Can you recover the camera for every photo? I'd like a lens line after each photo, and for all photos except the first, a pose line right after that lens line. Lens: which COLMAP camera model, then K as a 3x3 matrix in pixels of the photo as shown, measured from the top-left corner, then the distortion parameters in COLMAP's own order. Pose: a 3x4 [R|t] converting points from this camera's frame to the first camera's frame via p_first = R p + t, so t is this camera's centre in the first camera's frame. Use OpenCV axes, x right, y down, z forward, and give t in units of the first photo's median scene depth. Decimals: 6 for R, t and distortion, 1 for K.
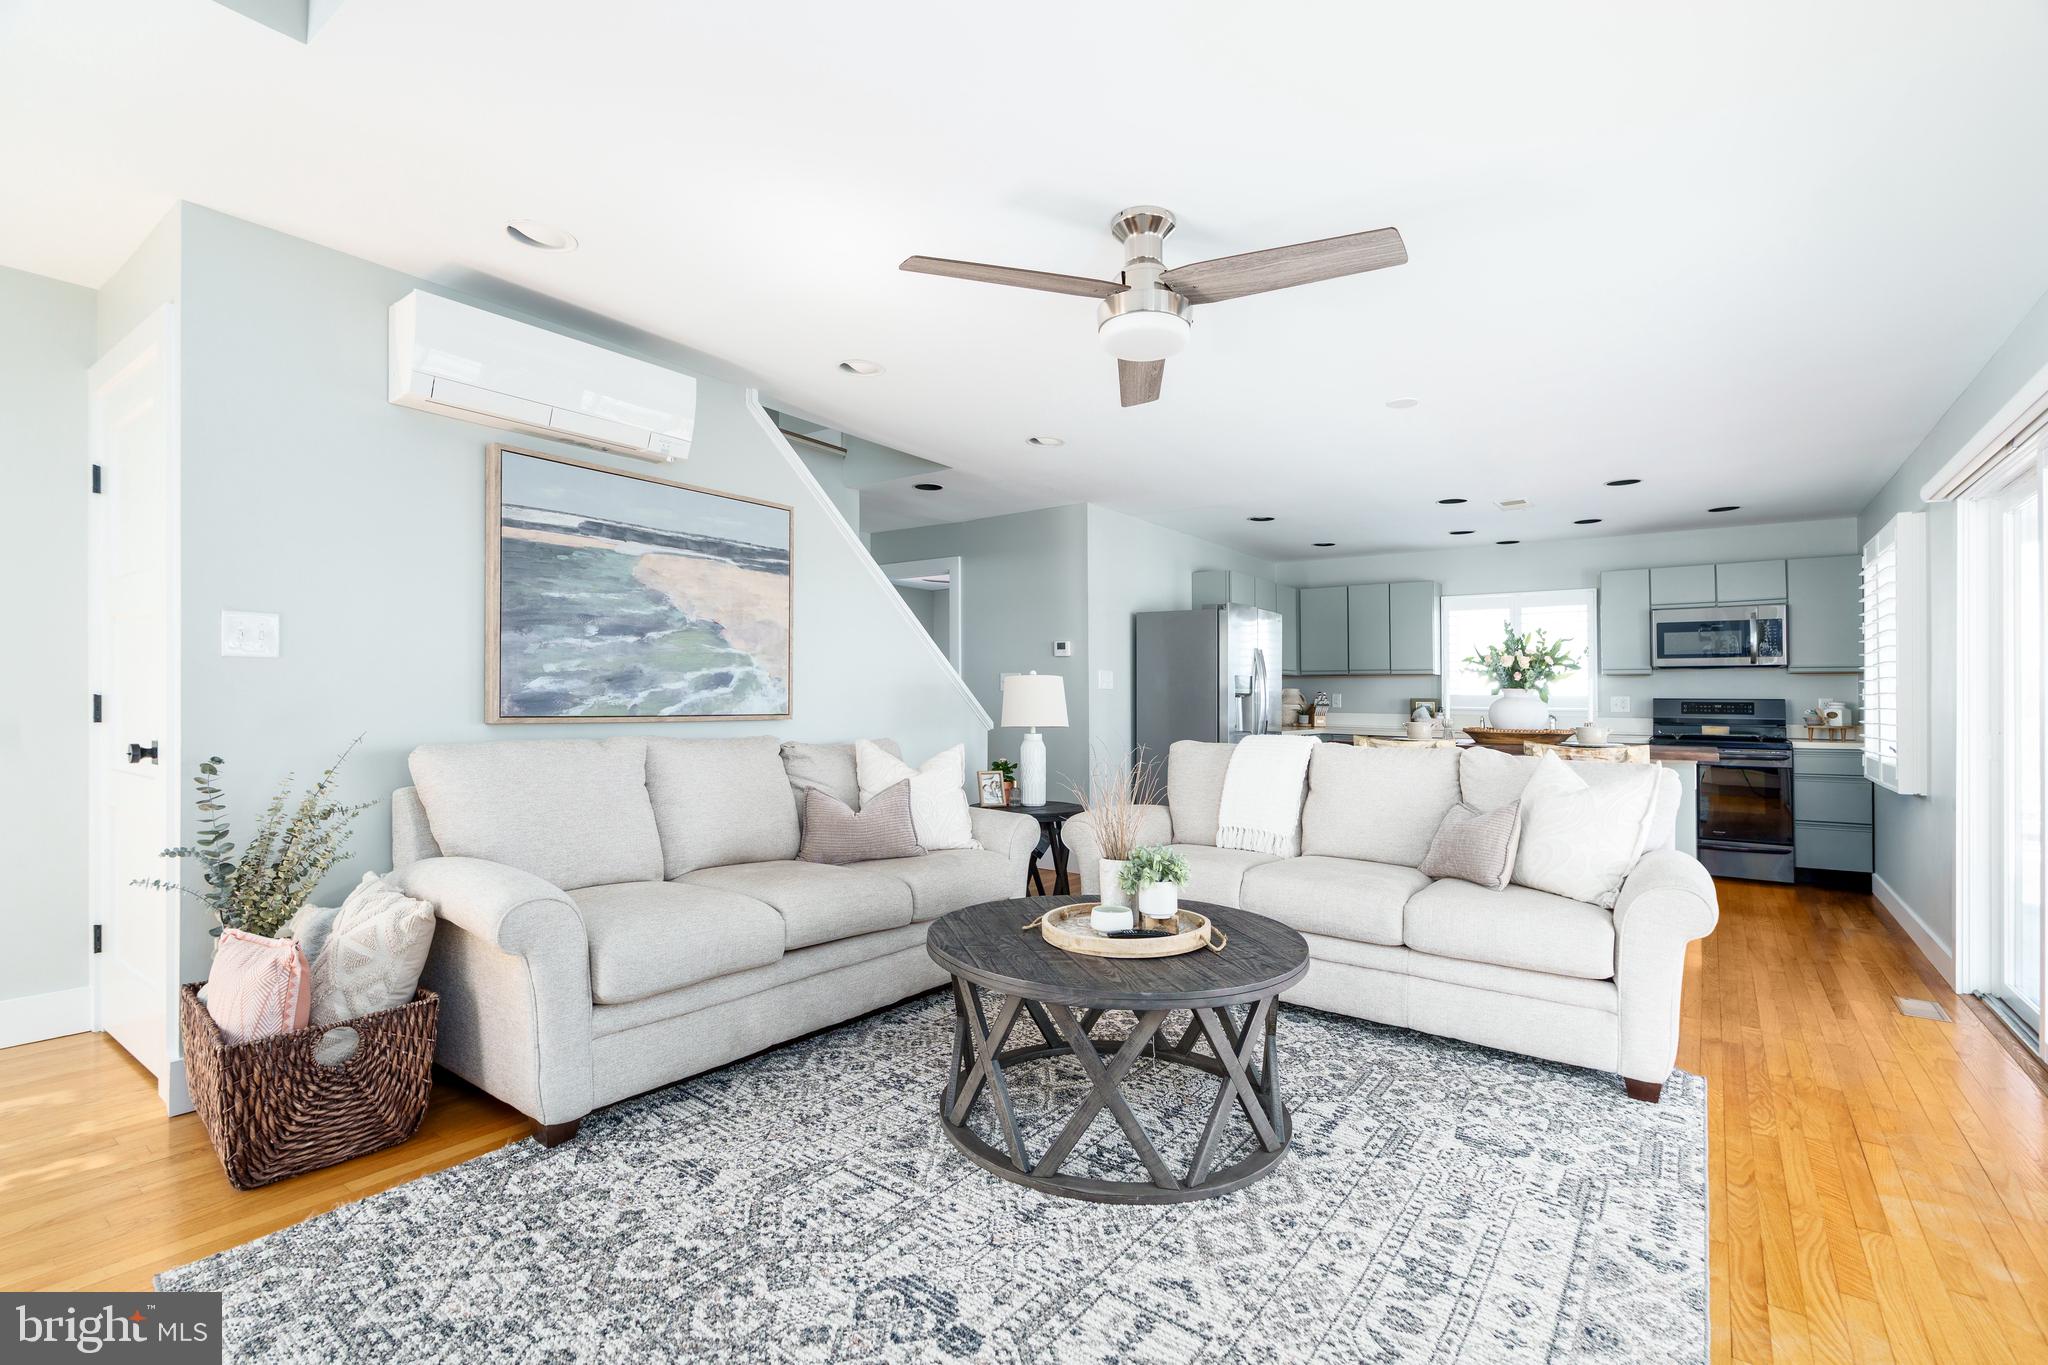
lens RADIAL K [[924.8, 0, 1029.2], [0, 924.8, 668.6], [0, 0, 1]] dist [-0.003701, 0.000234]
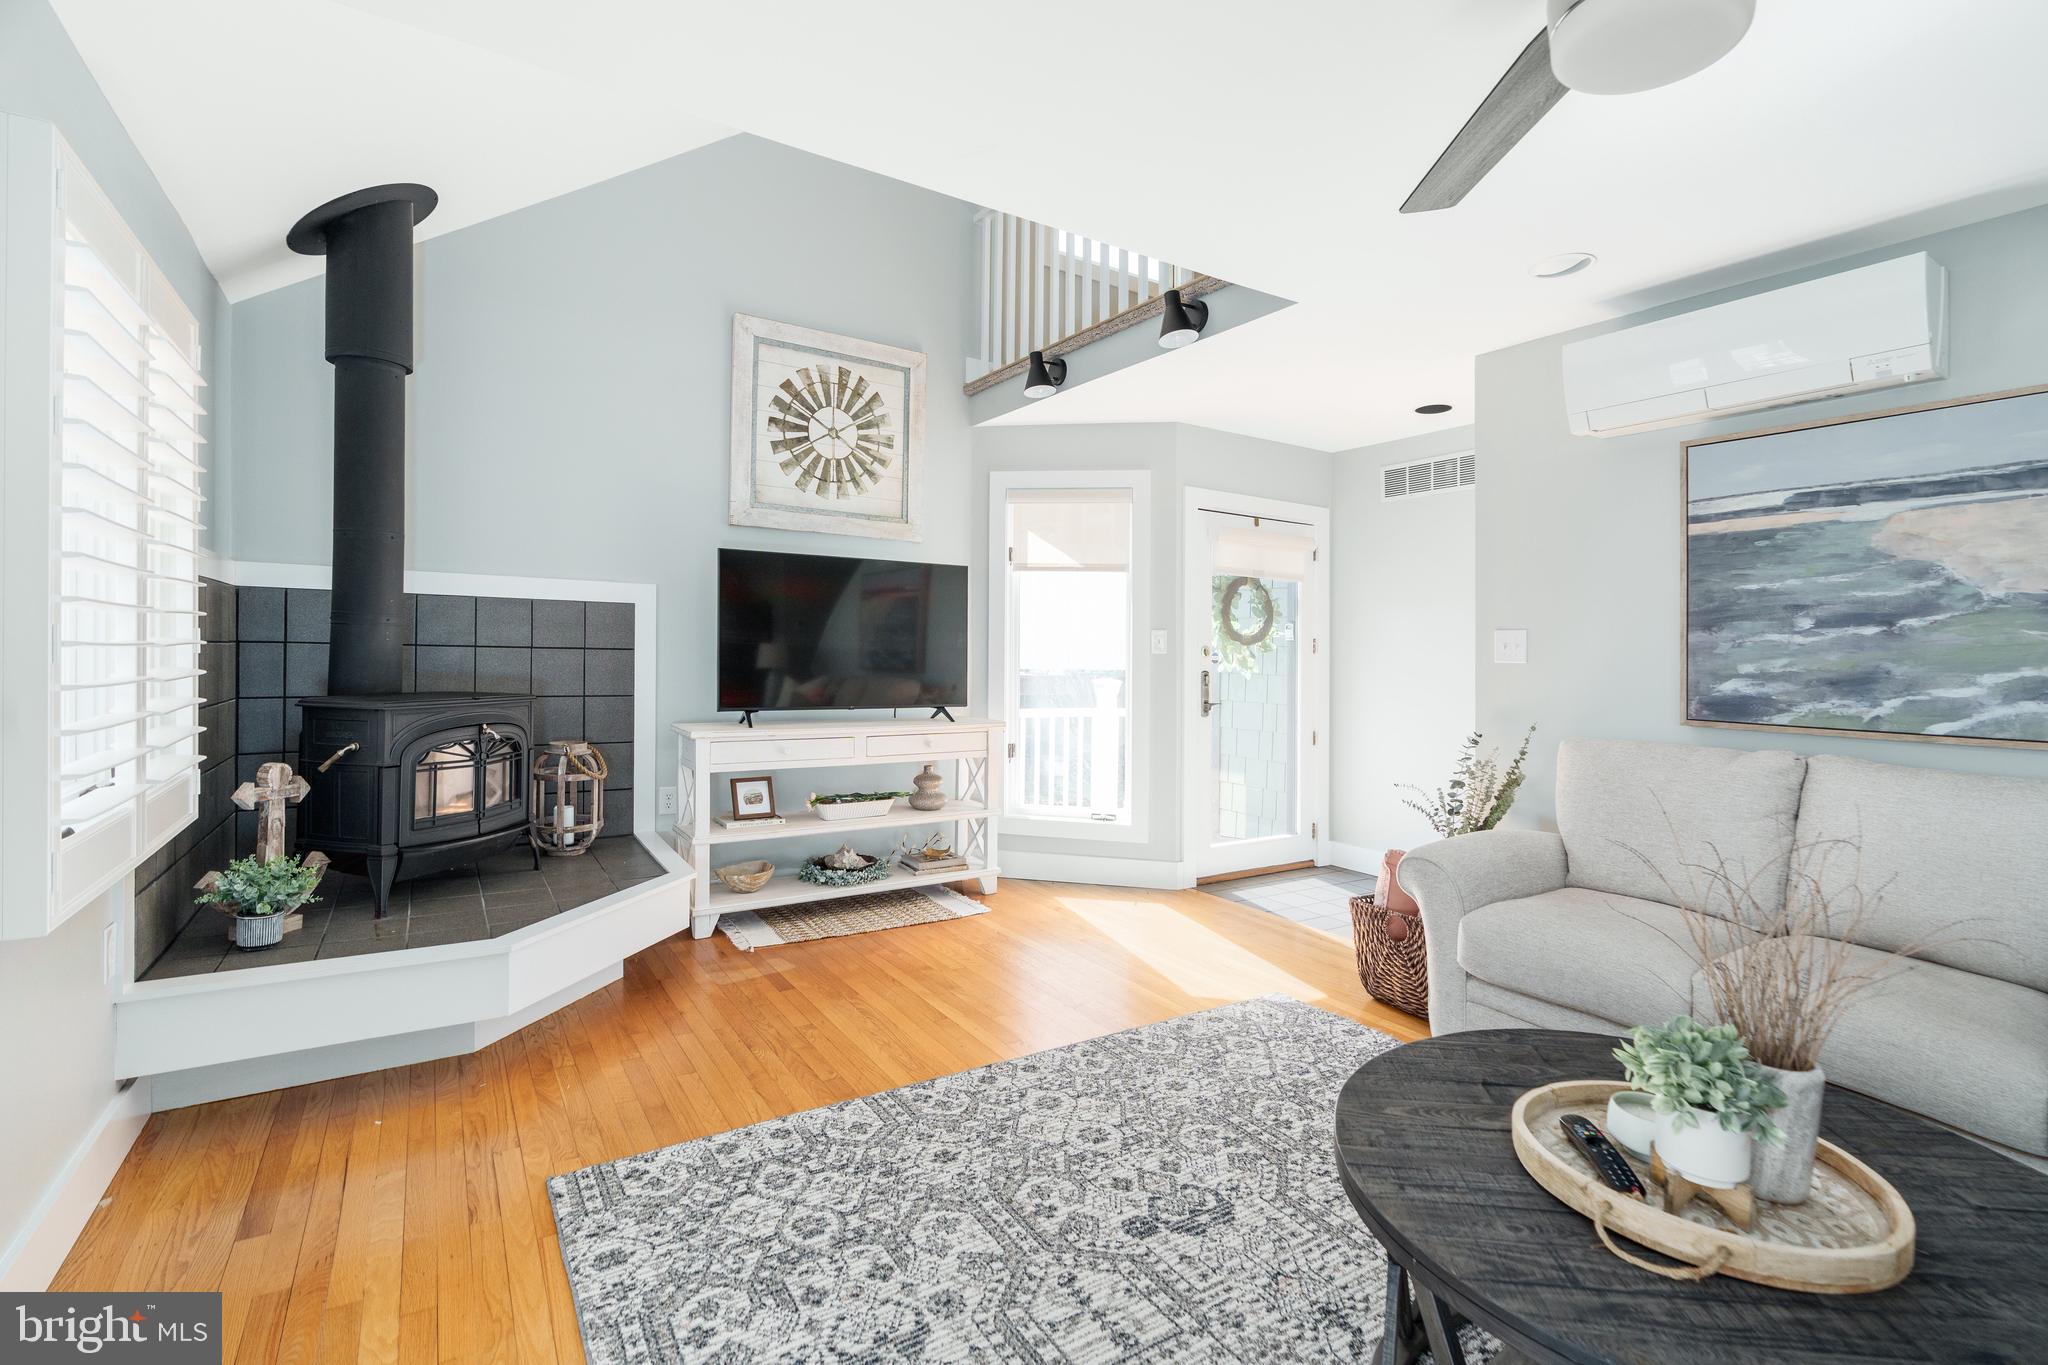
lens RADIAL K [[924.8, 0, 1017.8], [0, 924.8, 660.3], [0, 0, 1]] dist [-0.003701, 0.000234]
pose [[-0.362576, -0.014342, -0.931844, 0.571676], [0.004028, 0.999848, -0.016956, 0.003135], [0.931945, -0.009901, -0.362463, 0.660880]]
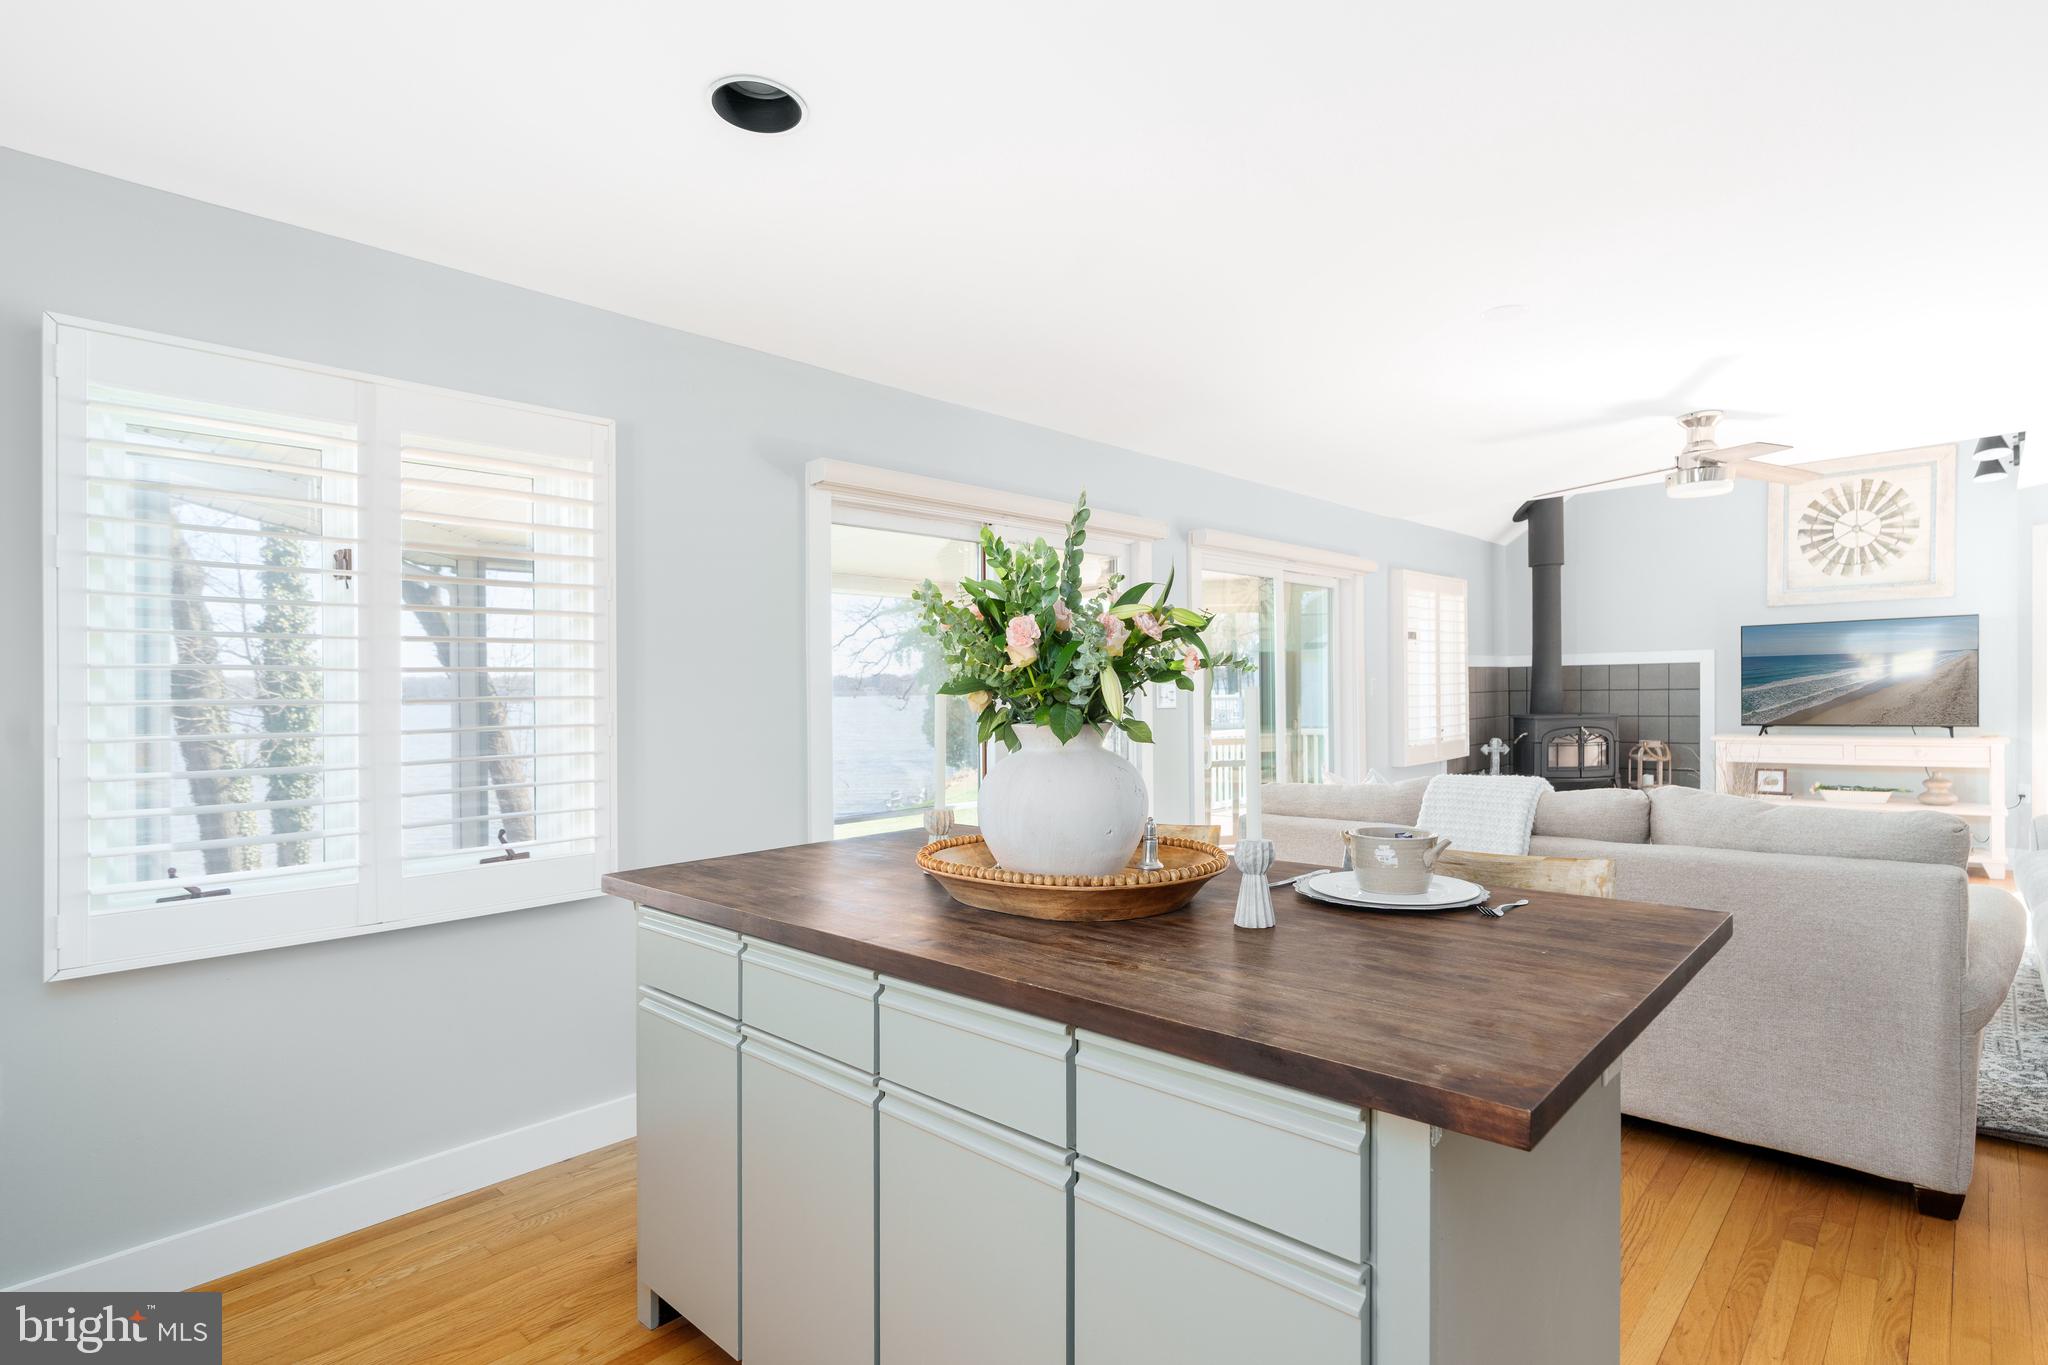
lens RADIAL K [[1030.3, 0, 1036.6], [0, 1030.3, 718.9], [0, 0, 1]] dist [0.009014, -0.000126]
pose [[-0.992862, 0.001876, 0.119253, 0.835475], [0.001798, 0.999998, -0.000766, 0.033825], [-0.119254, -0.000546, -0.992864, 2.327673]]
